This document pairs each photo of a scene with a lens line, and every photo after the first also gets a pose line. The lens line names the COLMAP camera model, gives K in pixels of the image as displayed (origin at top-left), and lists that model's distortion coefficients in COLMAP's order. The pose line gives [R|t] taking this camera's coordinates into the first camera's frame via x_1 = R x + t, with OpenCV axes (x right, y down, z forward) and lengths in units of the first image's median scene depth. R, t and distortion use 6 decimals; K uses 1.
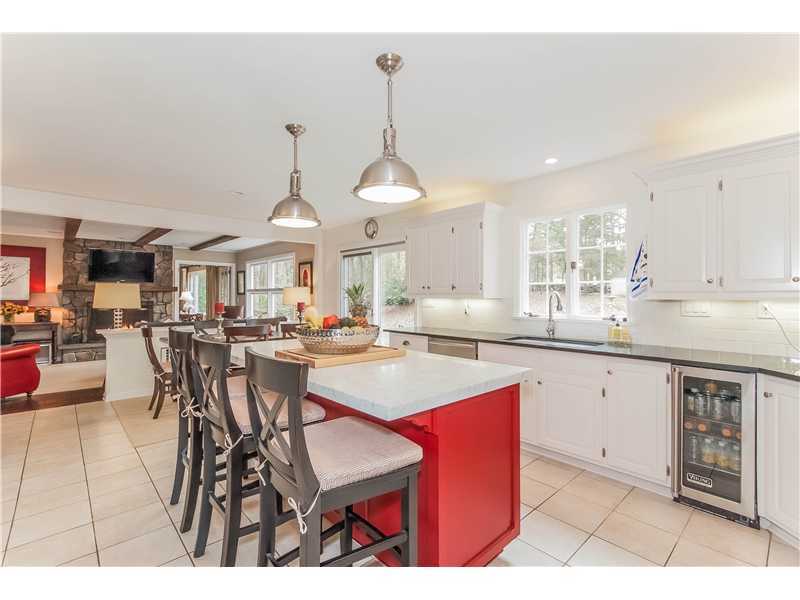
lens RADIAL K [[376.8, 0, 397.1], [0, 376.8, 294.4], [0, 0, 1]] dist [0.001040, 0.000296]
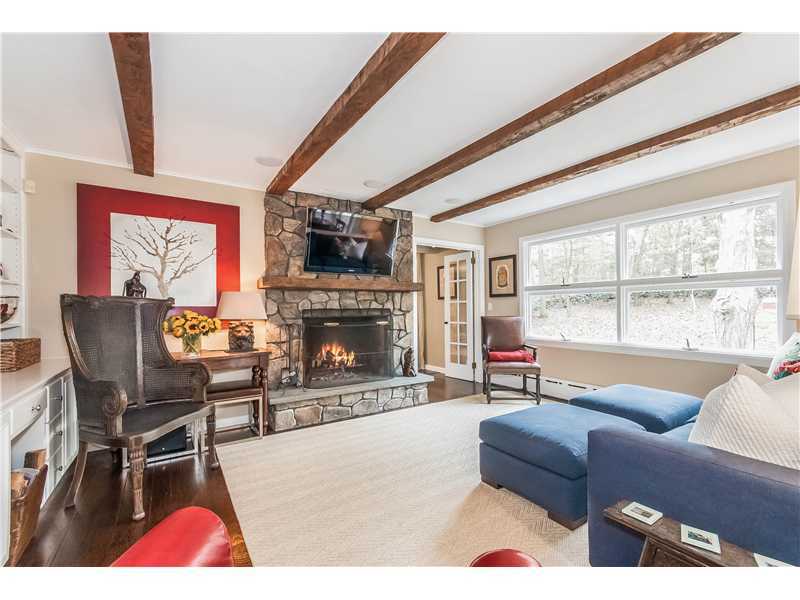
lens RADIAL K [[376.8, 0, 402.6], [0, 376.8, 305.0], [0, 0, 1]] dist [0.001040, 0.000296]
pose [[0.984067, -0.019897, -0.176684, -0.601617], [0.018402, 0.999780, -0.010096, 0.021288], [0.176846, 0.006684, 0.984216, 0.512565]]
